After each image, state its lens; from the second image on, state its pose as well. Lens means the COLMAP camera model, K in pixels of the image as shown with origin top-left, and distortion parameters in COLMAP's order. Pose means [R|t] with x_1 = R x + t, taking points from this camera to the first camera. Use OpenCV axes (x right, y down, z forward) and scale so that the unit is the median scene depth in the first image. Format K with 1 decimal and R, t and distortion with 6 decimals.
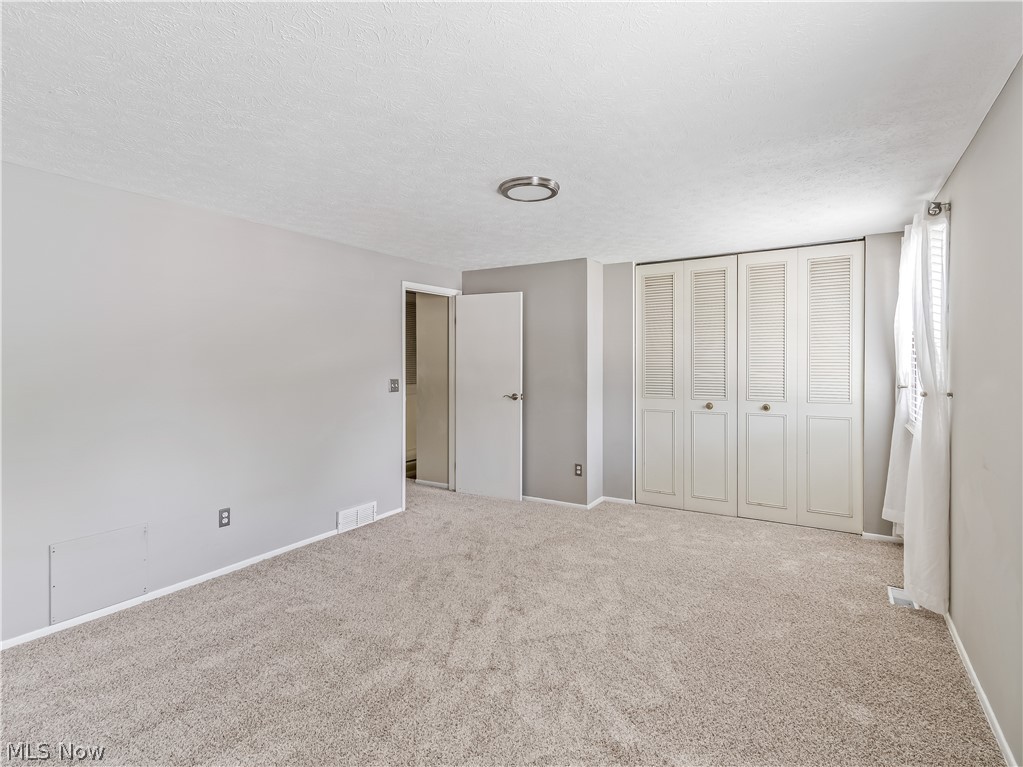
lens RADIAL K [[513.1, 0, 518.4], [0, 513.1, 369.6], [0, 0, 1]] dist [0.008479, -0.002138]
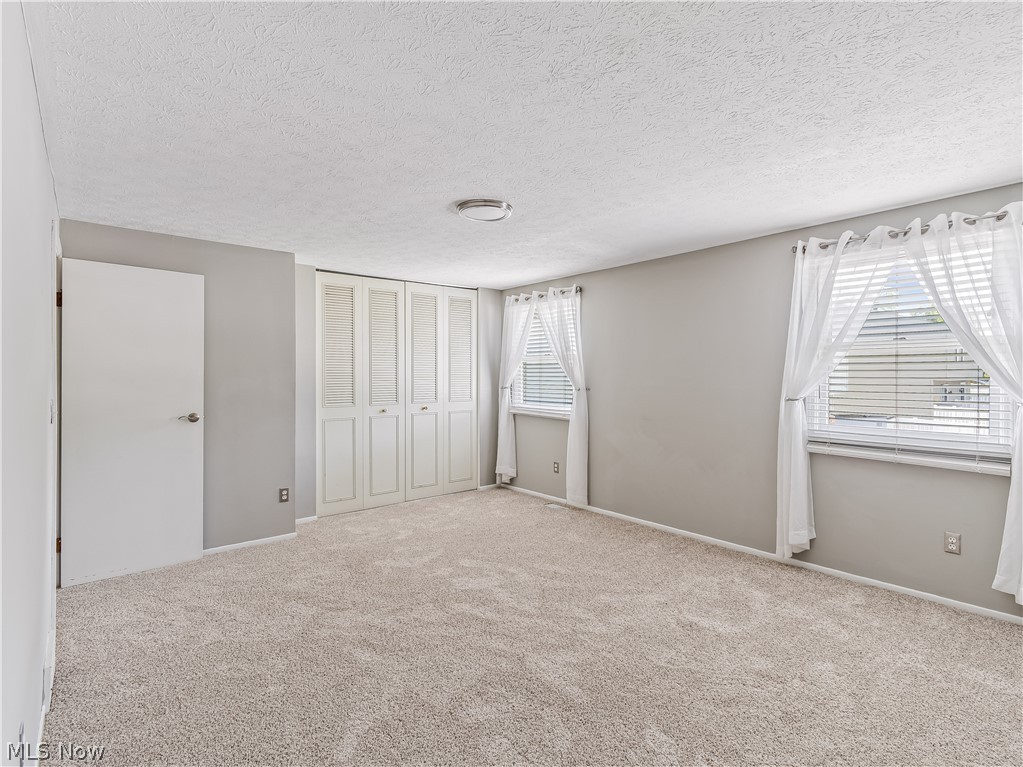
lens RADIAL K [[513.1, 0, 515.7], [0, 513.1, 378.9], [0, 0, 1]] dist [0.008479, -0.002138]
pose [[0.326649, -0.009623, 0.945097, -0.632026], [0.010417, 0.999924, 0.006581, -0.002902], [-0.945088, 0.007696, 0.326724, 0.377522]]
